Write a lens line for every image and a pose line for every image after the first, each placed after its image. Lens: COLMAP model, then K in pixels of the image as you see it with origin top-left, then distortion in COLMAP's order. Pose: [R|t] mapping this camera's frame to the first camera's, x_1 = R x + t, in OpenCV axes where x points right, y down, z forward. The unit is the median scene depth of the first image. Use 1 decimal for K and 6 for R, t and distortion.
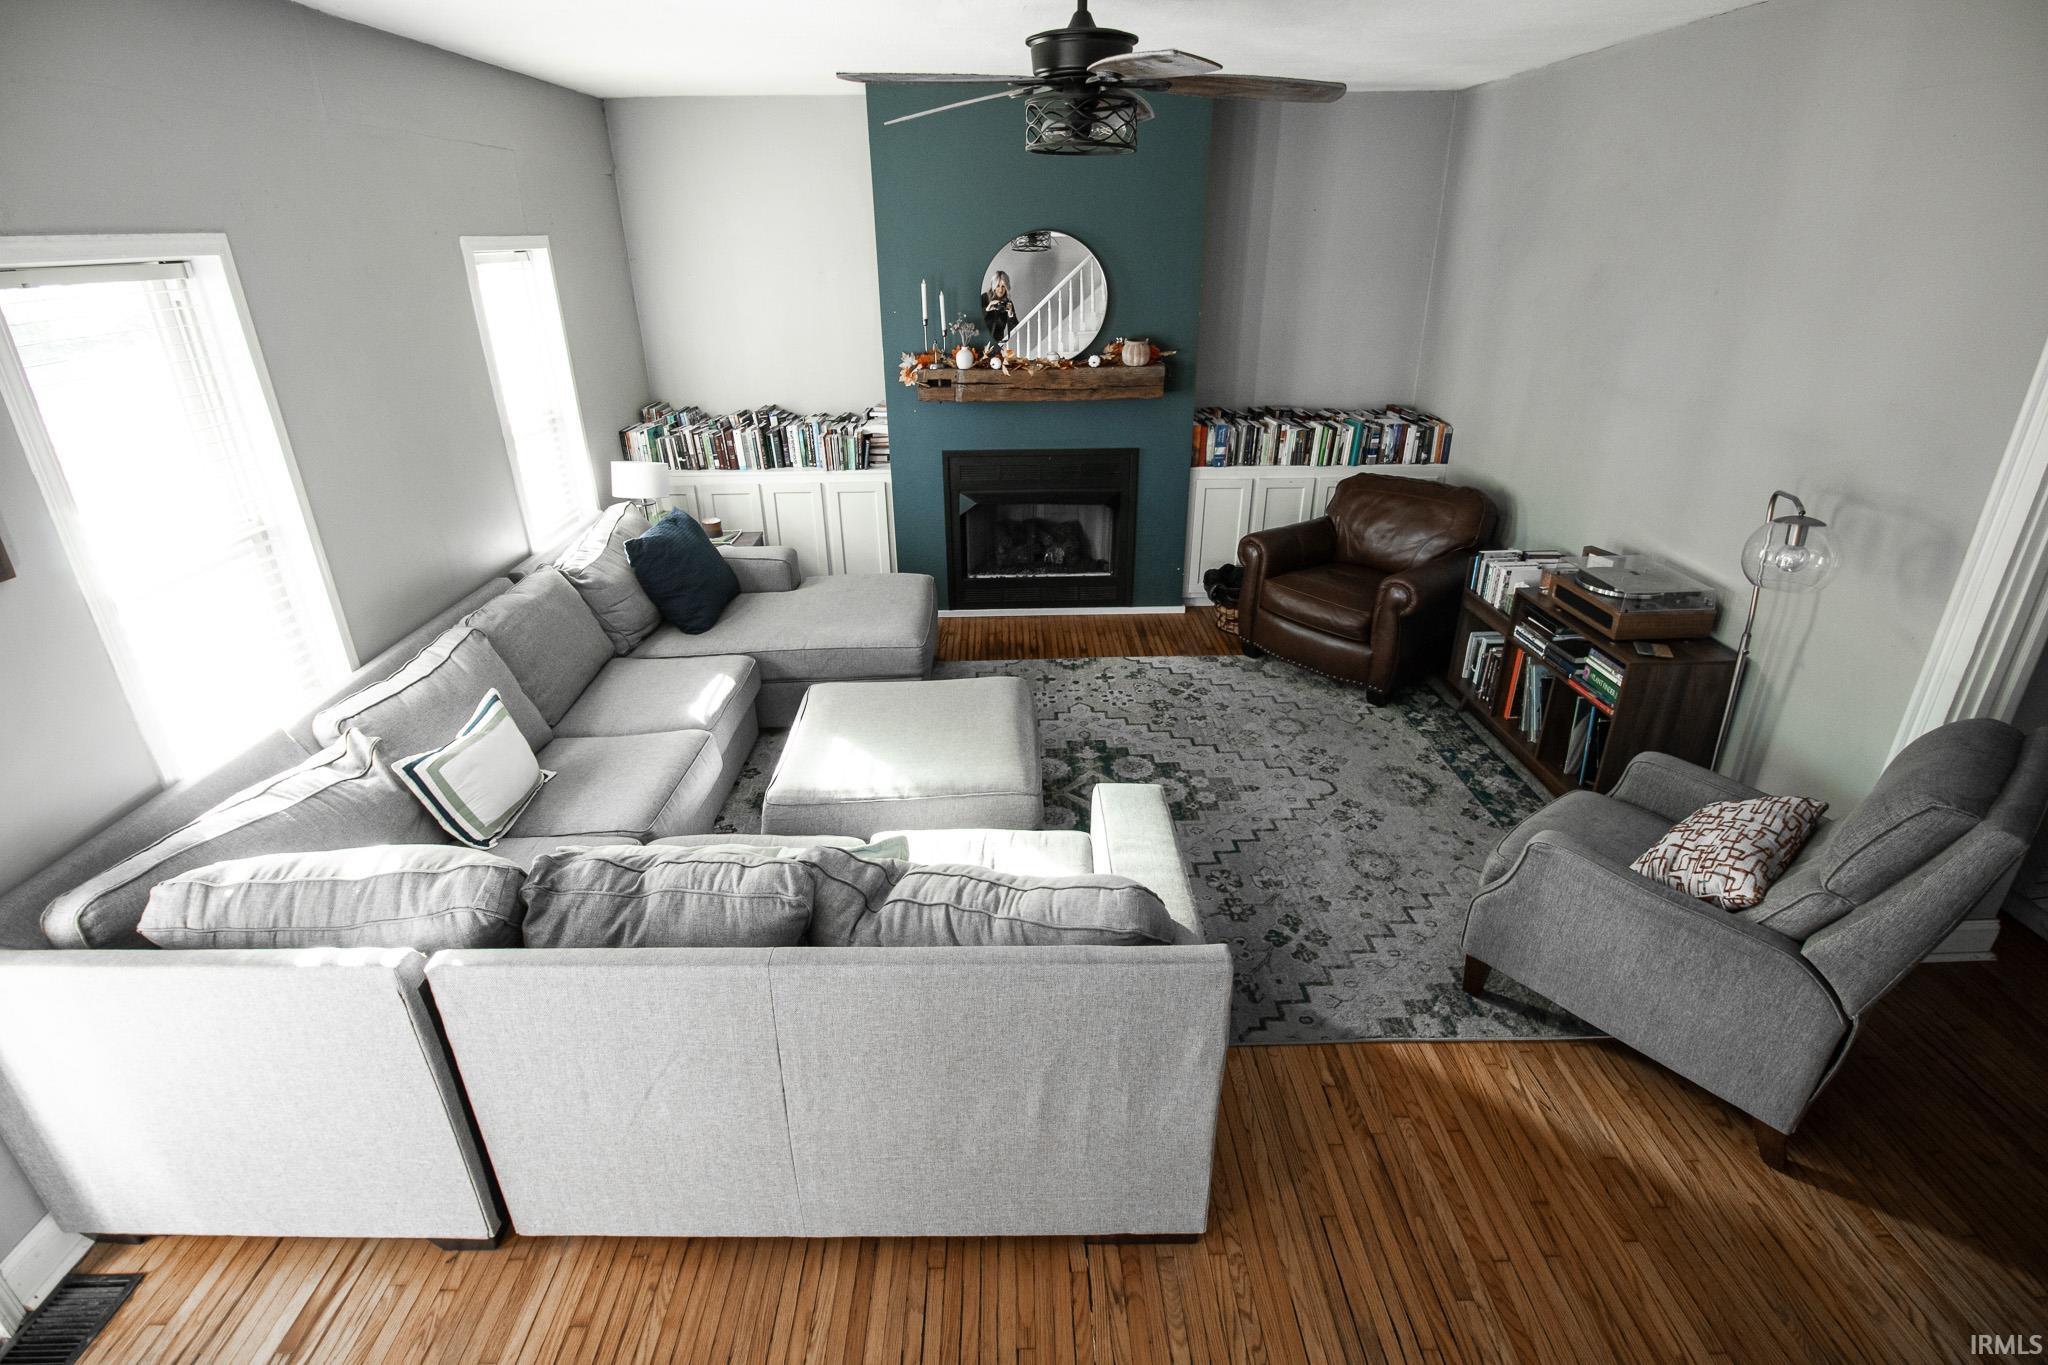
lens RADIAL K [[945.6, 0, 1015.5], [0, 945.6, 636.3], [0, 0, 1]] dist [-0.005342, -0.001756]
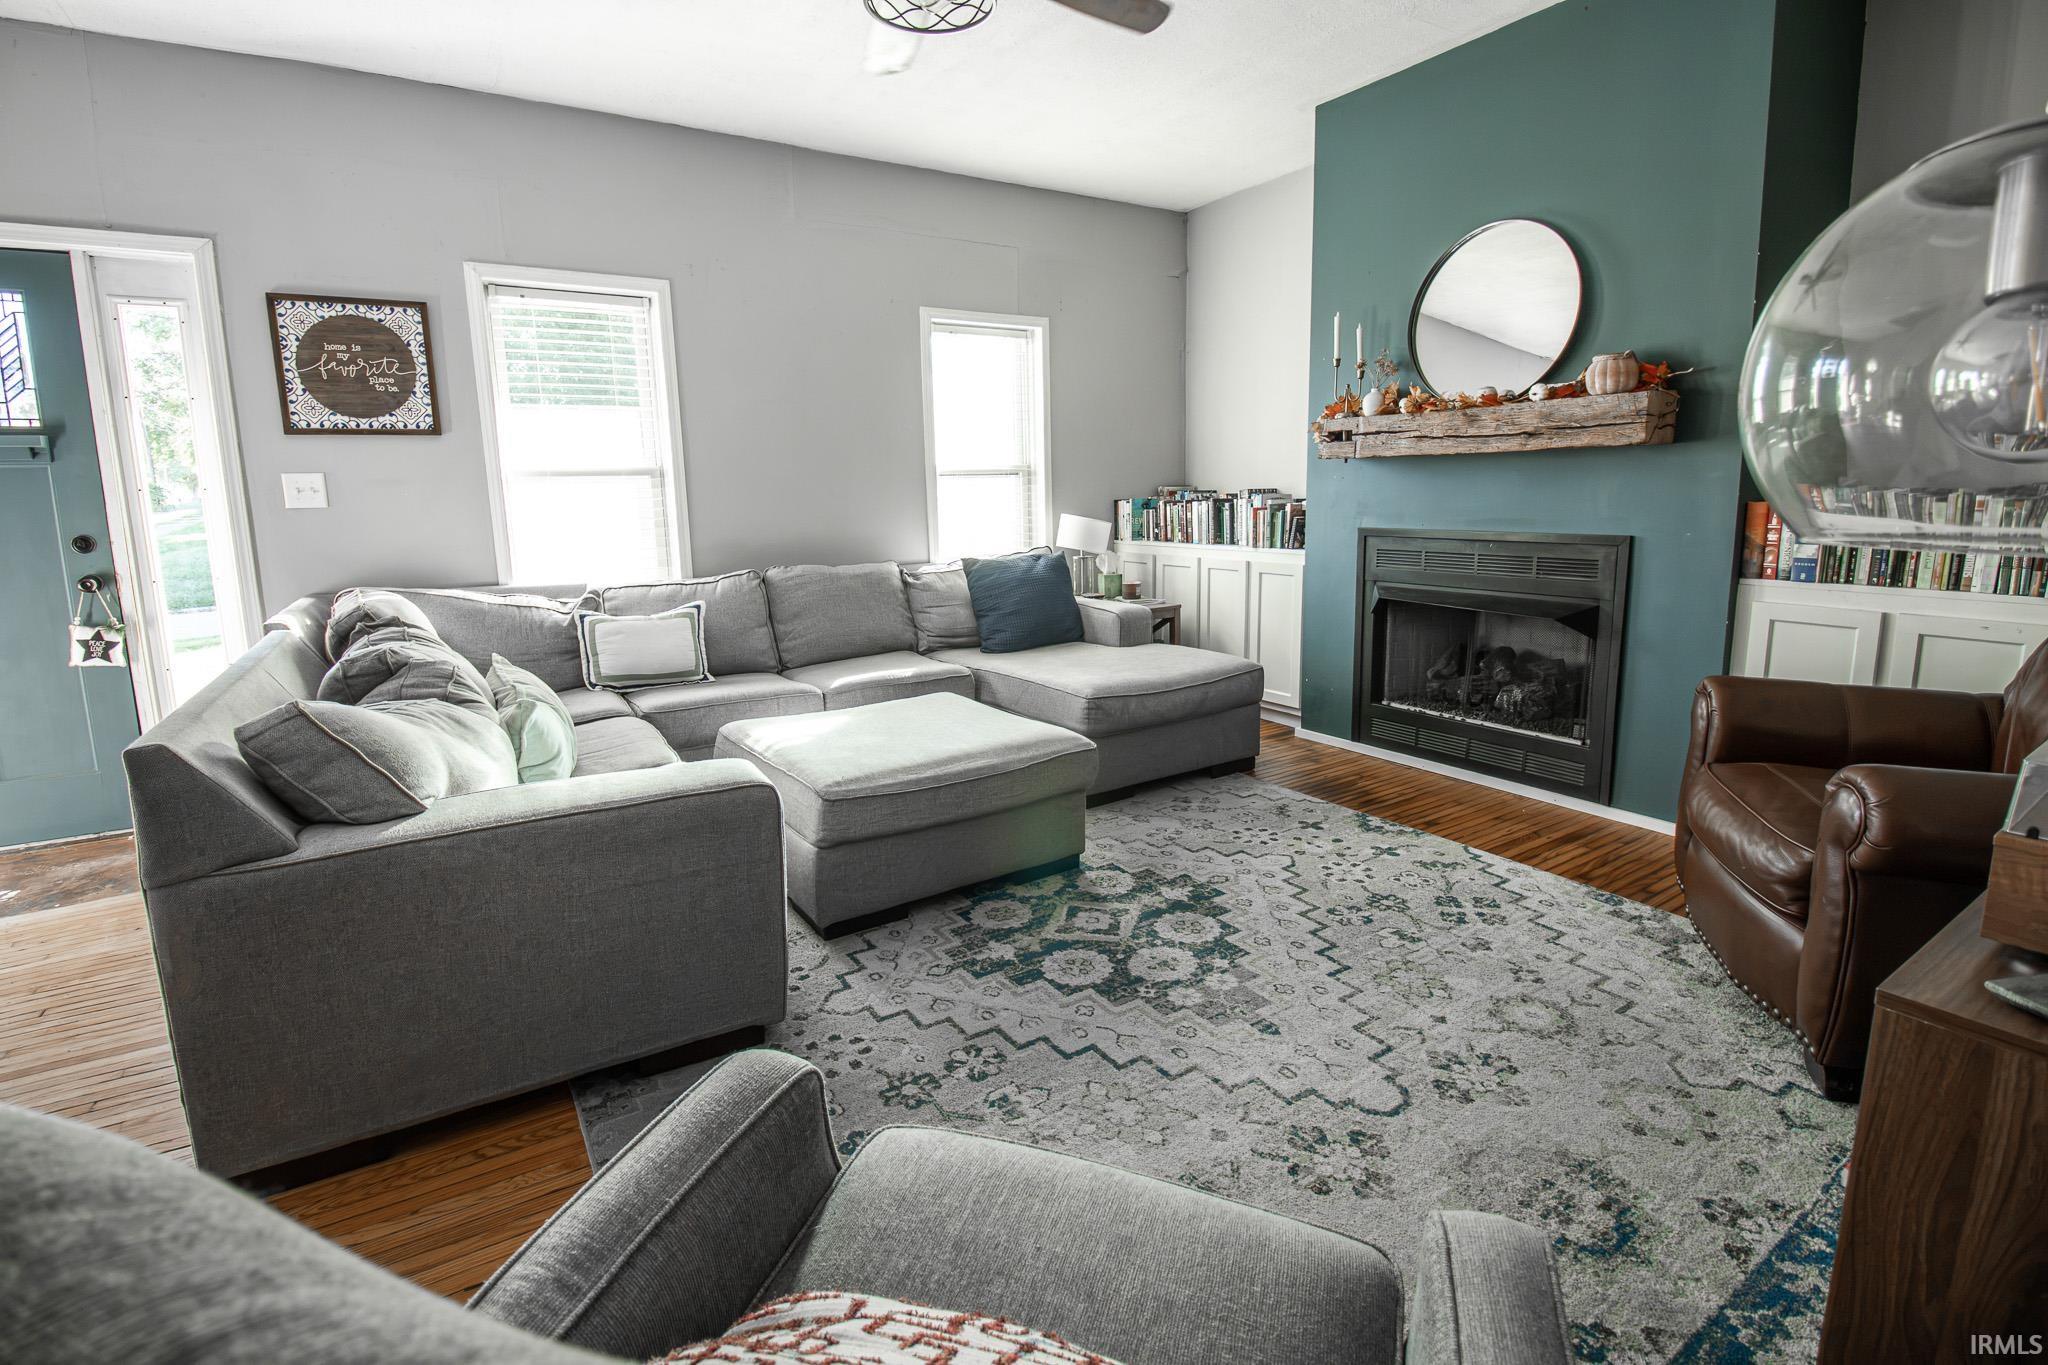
lens RADIAL K [[945.6, 0, 1017.2], [0, 945.6, 626.1], [0, 0, 1]] dist [-0.005342, -0.001756]
pose [[0.523128, 0.124489, -0.843113, 0.462089], [-0.319744, 0.945680, -0.058759, 0.016431], [0.790000, 0.300319, 0.534517, 0.407366]]
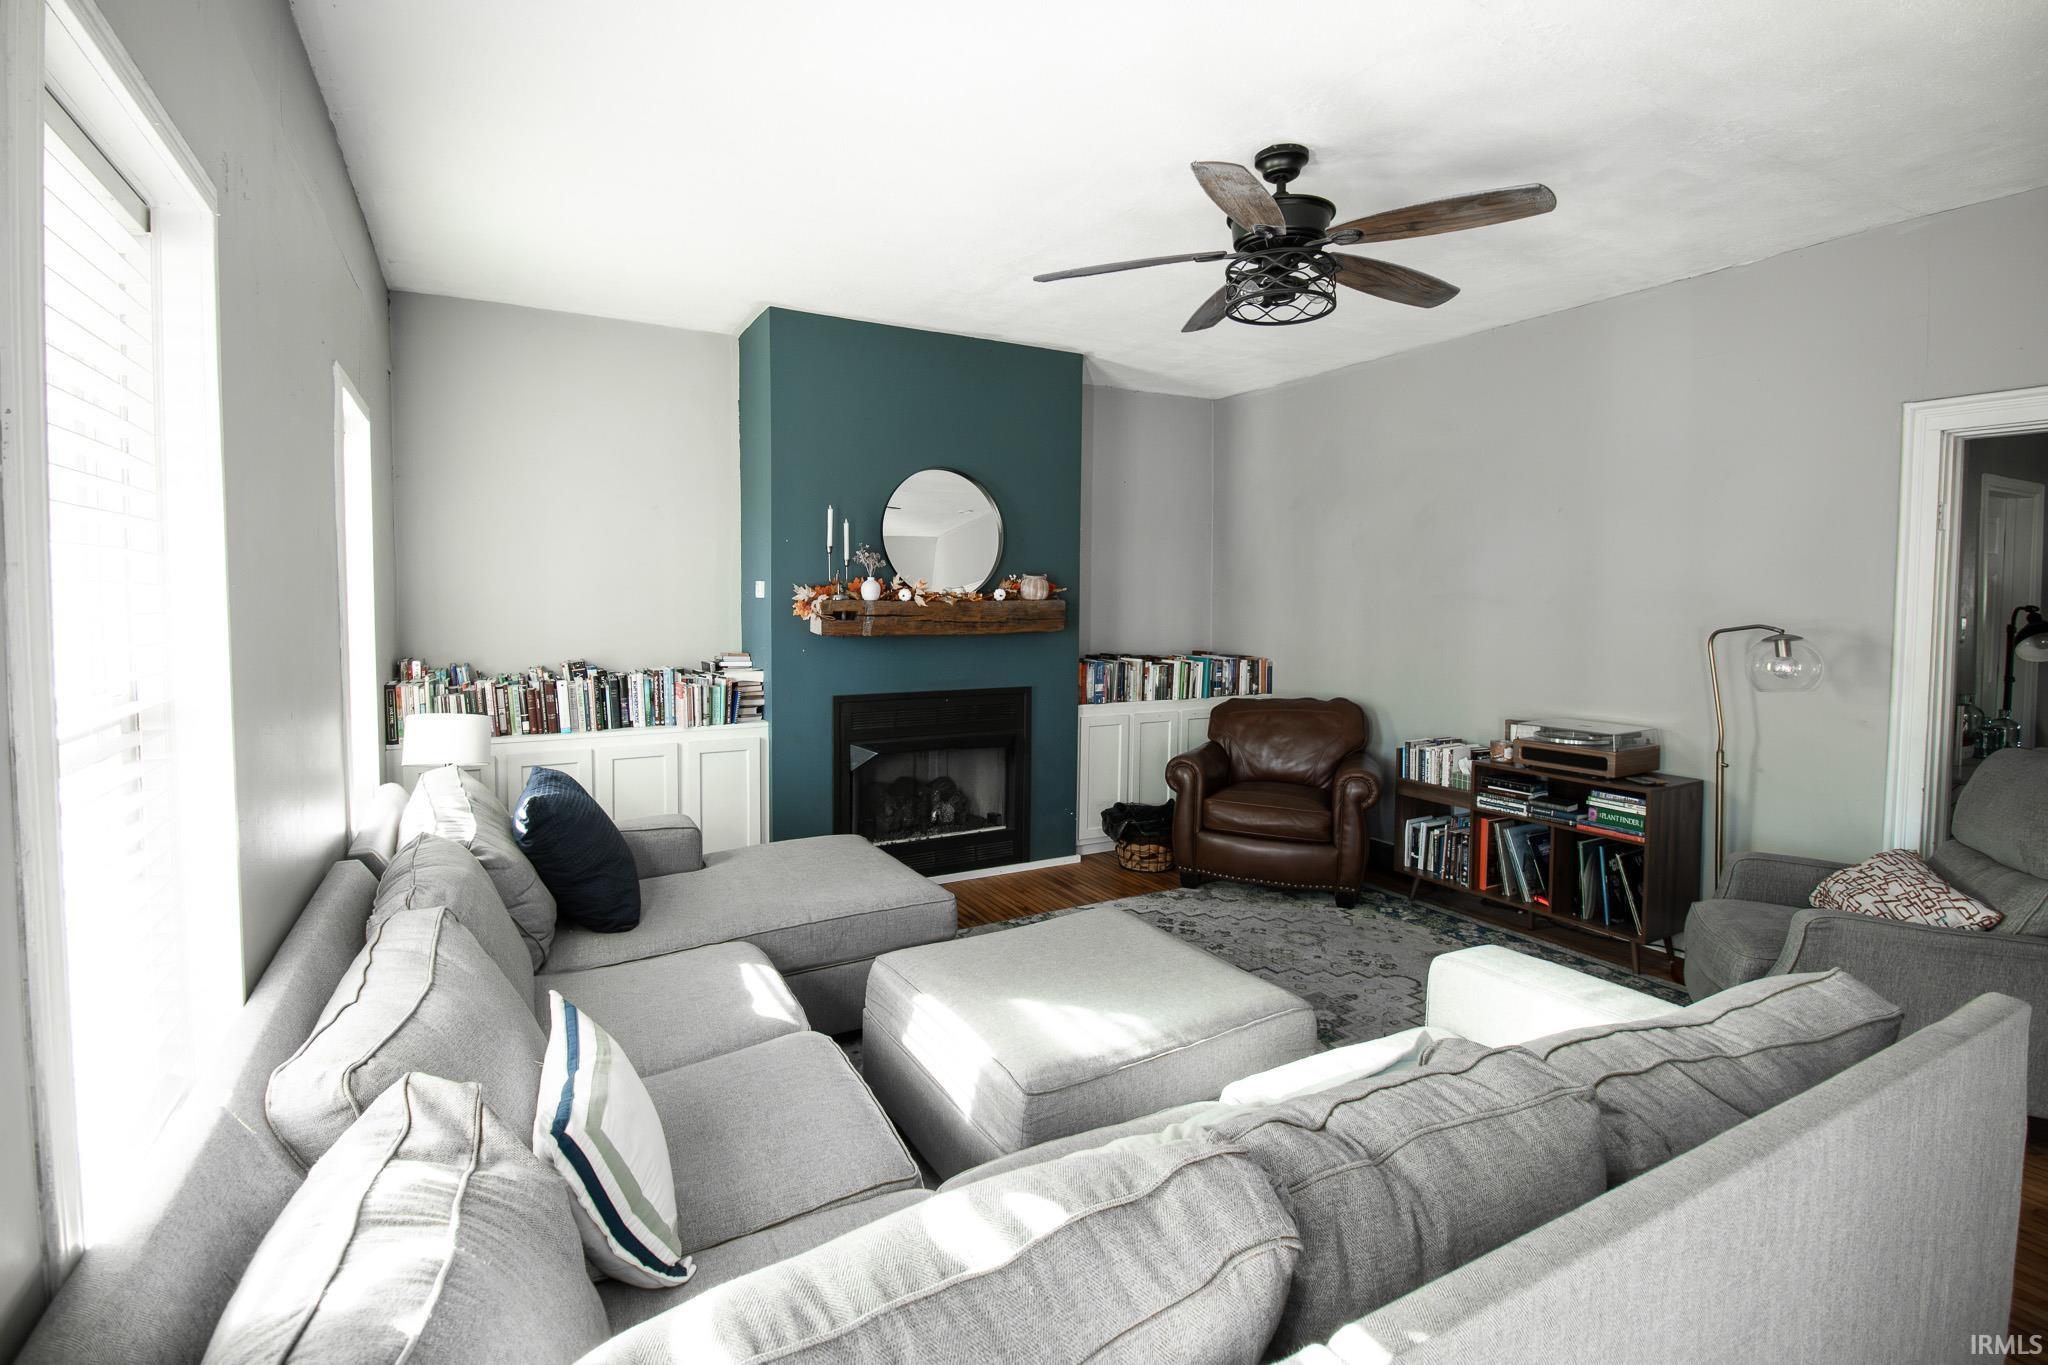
lens RADIAL K [[945.6, 0, 1011.5], [0, 945.6, 631.6], [0, 0, 1]] dist [-0.005342, -0.001756]
pose [[0.883325, -0.001957, 0.468757, -0.353944], [0.168247, 0.934685, -0.313142, 0.047891], [-0.437527, 0.355473, 0.825959, 0.208103]]
